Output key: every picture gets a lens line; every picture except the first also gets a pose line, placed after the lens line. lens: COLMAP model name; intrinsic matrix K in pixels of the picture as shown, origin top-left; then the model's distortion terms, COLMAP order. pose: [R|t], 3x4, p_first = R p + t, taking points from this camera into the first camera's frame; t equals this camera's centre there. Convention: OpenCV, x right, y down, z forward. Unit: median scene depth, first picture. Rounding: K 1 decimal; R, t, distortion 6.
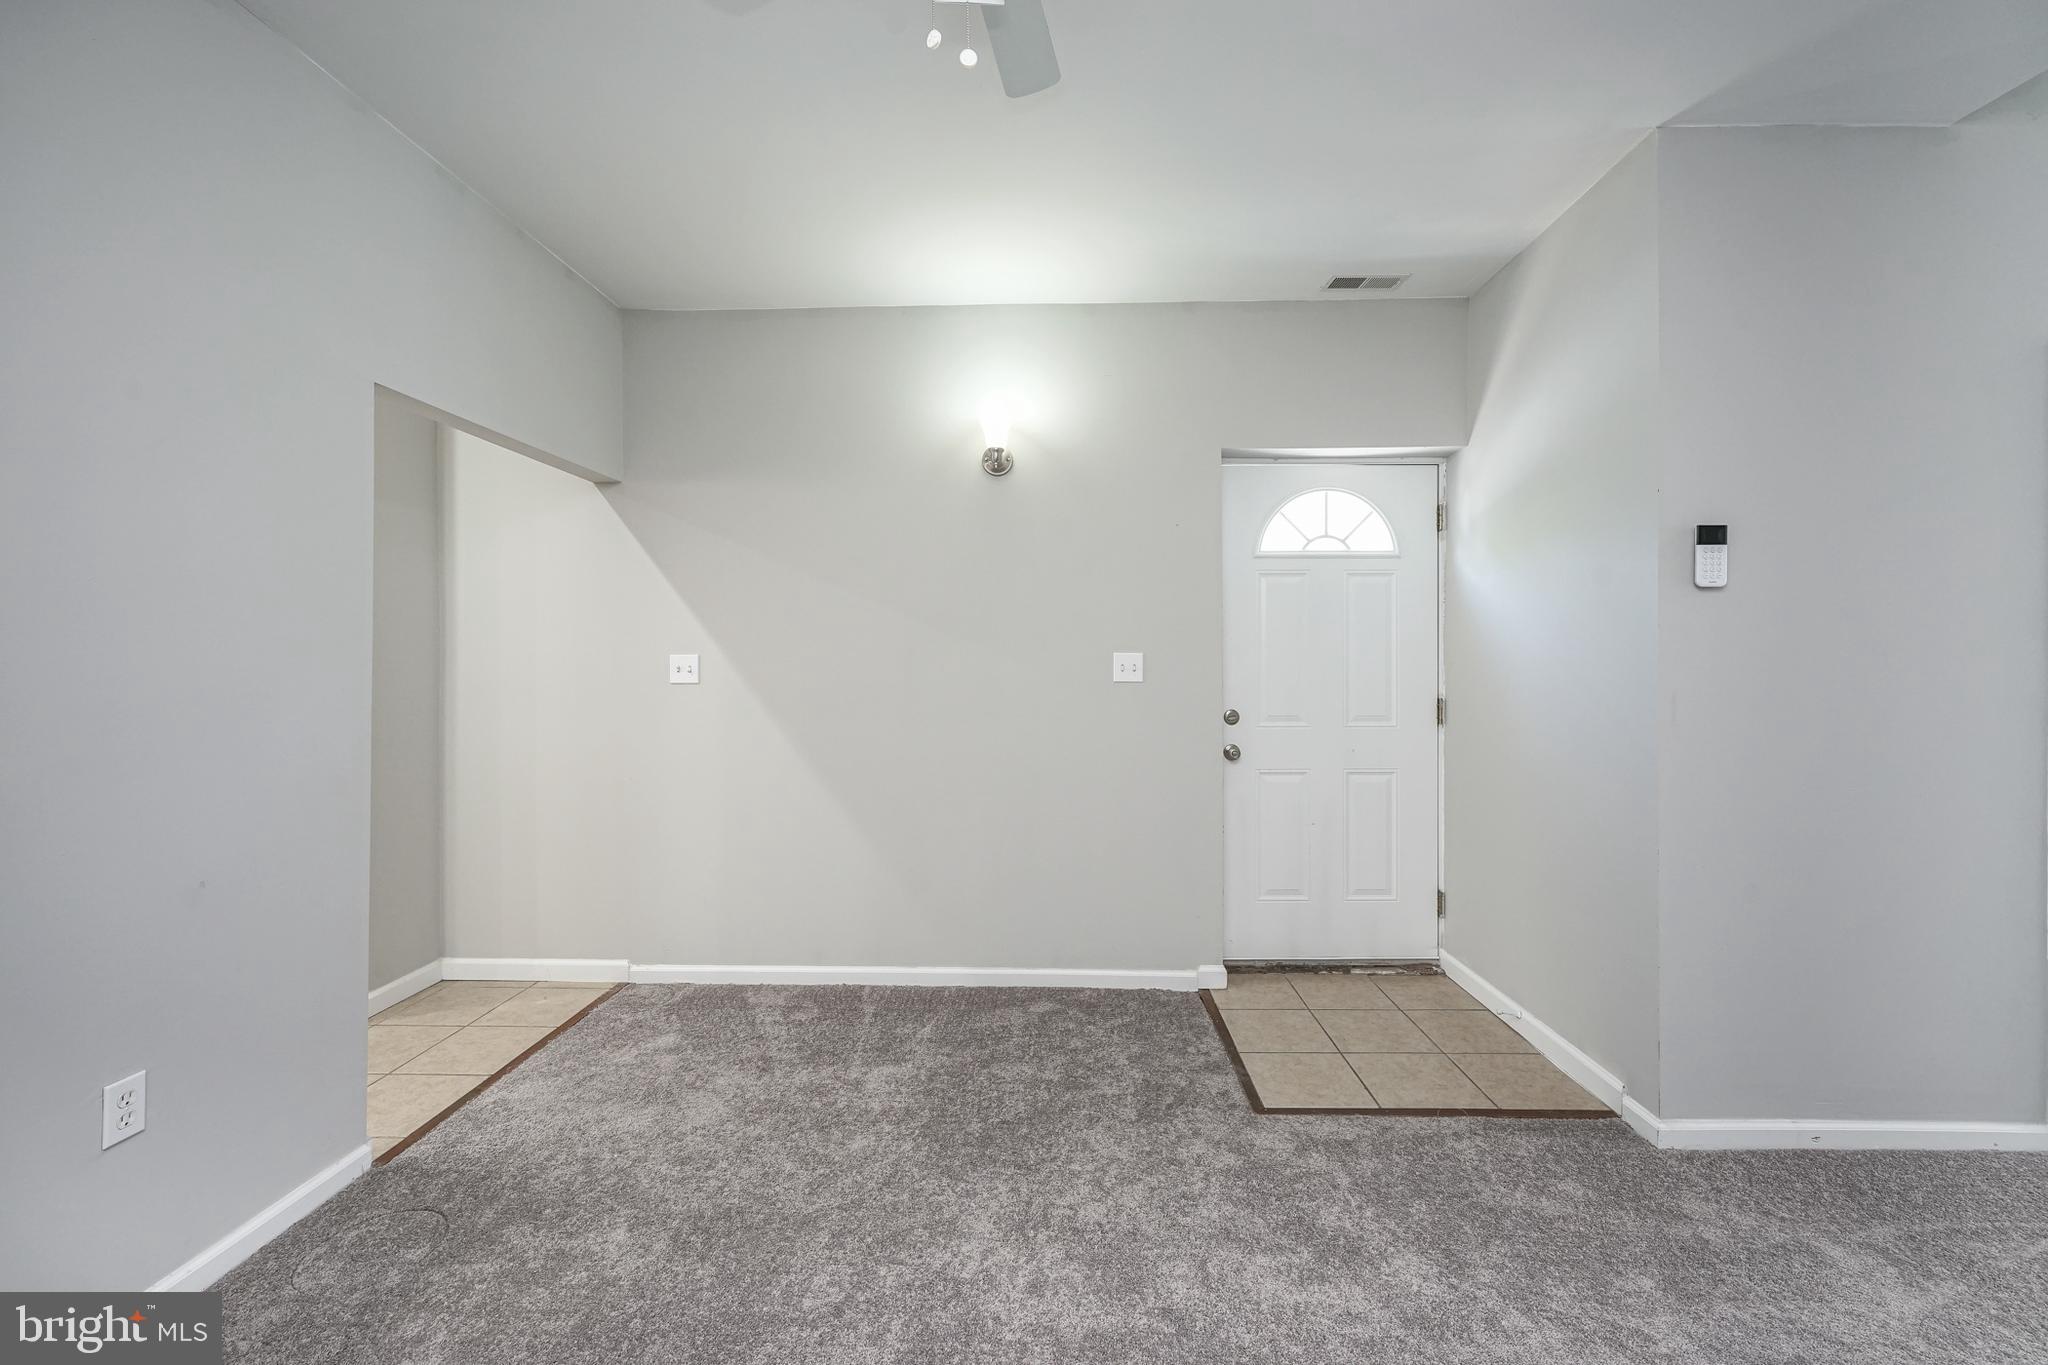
lens RADIAL K [[841.3, 0, 1036.9], [0, 841.3, 673.5], [0, 0, 1]] dist [-0.006988, 0.001840]
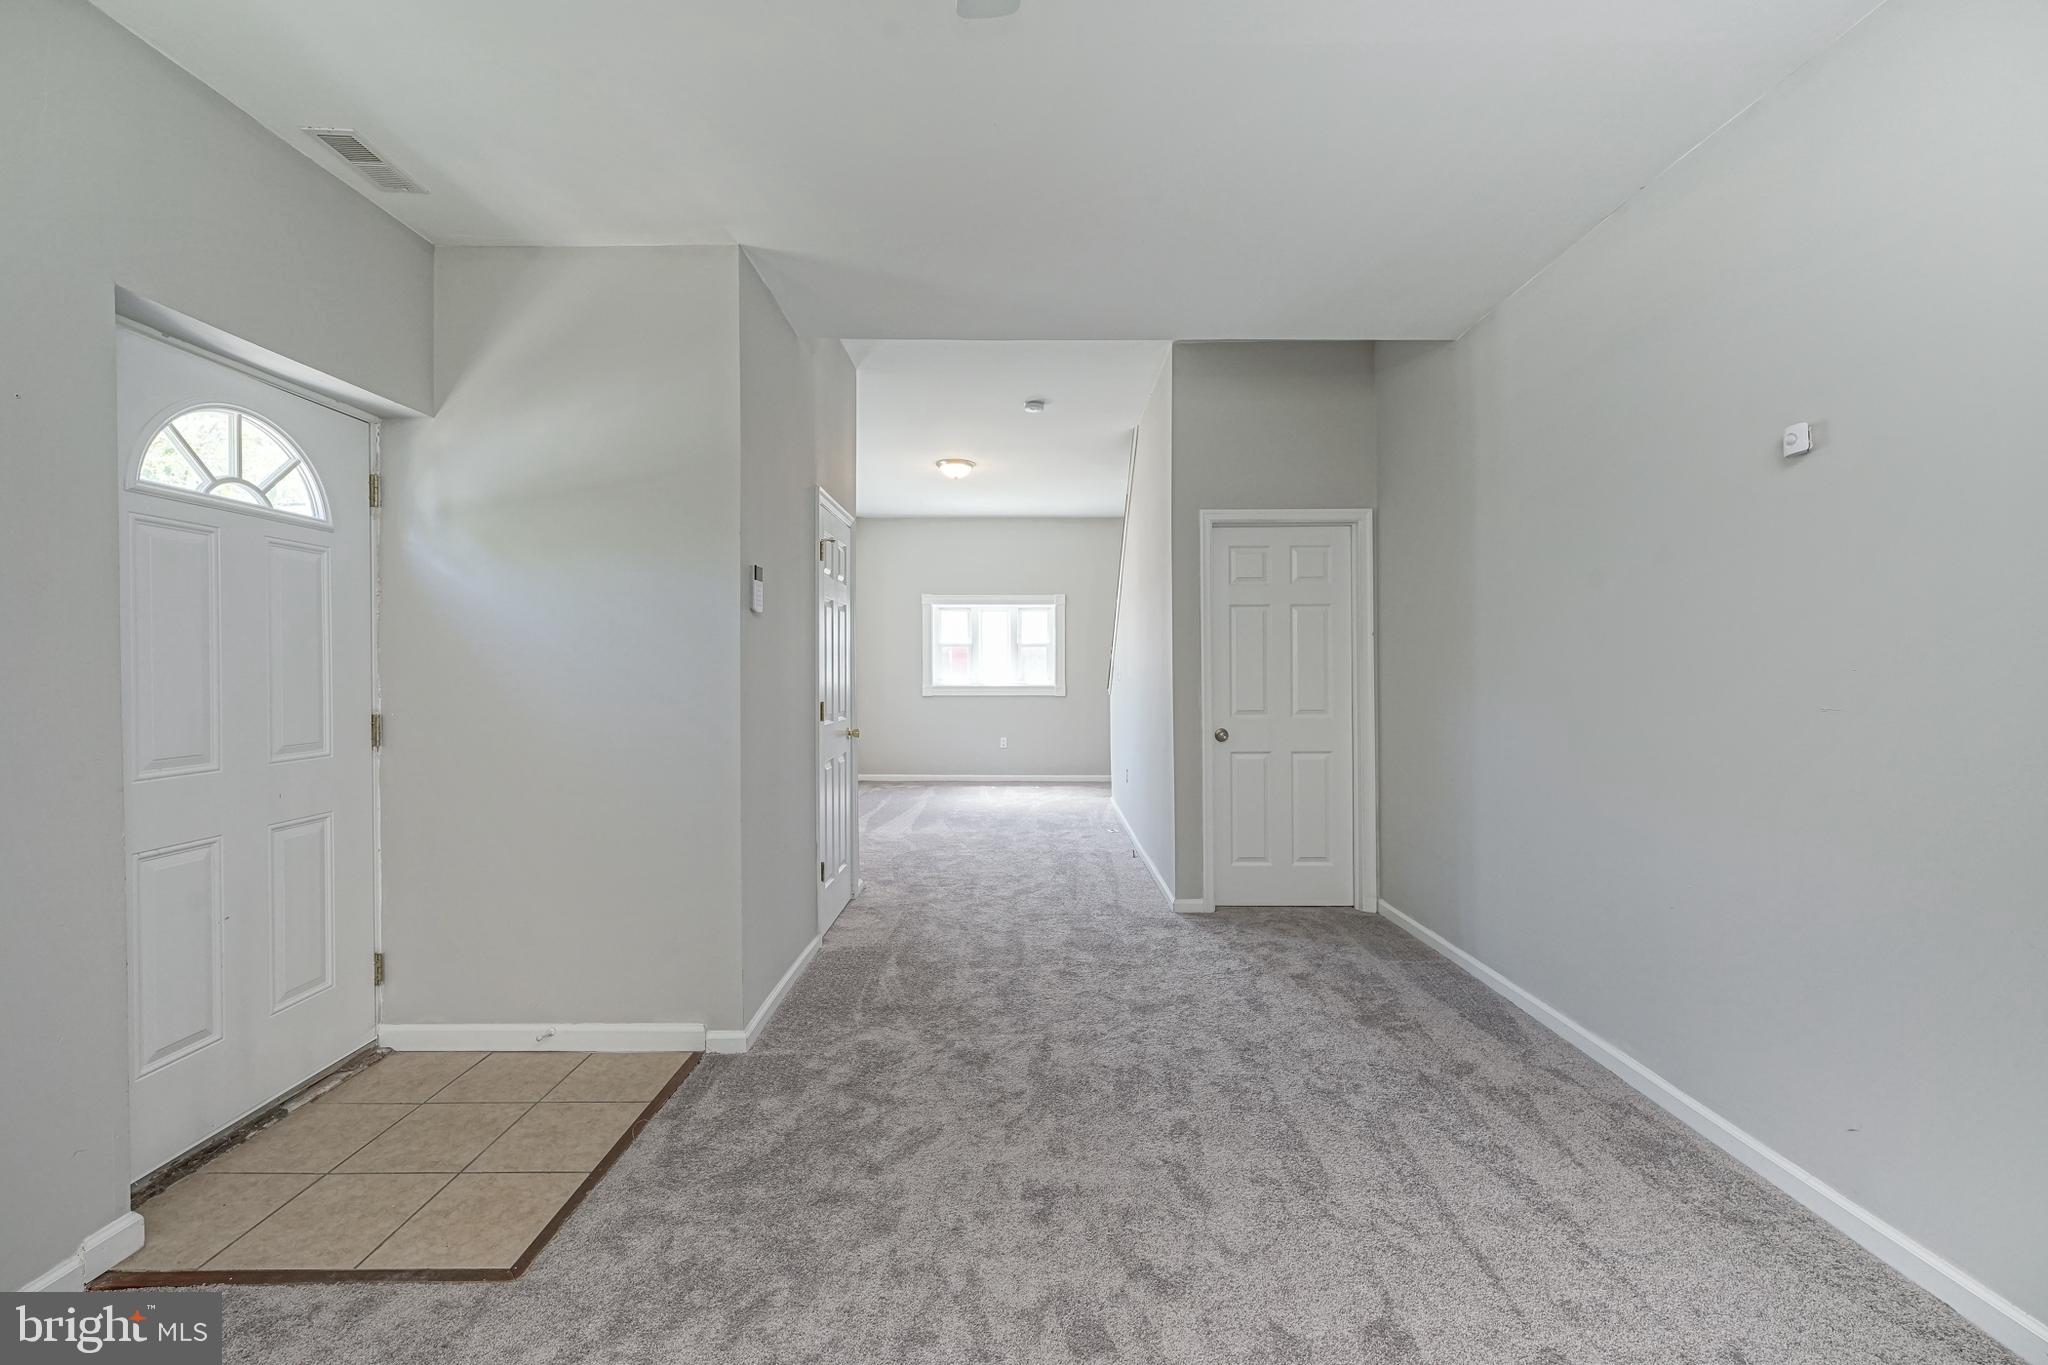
lens RADIAL K [[841.3, 0, 1029.7], [0, 841.3, 676.4], [0, 0, 1]] dist [-0.006988, 0.001840]
pose [[-0.073627, -0.007006, 0.997261, -0.375943], [0.006398, 0.999951, 0.007497, -0.009195], [-0.997265, 0.006932, -0.073579, 0.441905]]
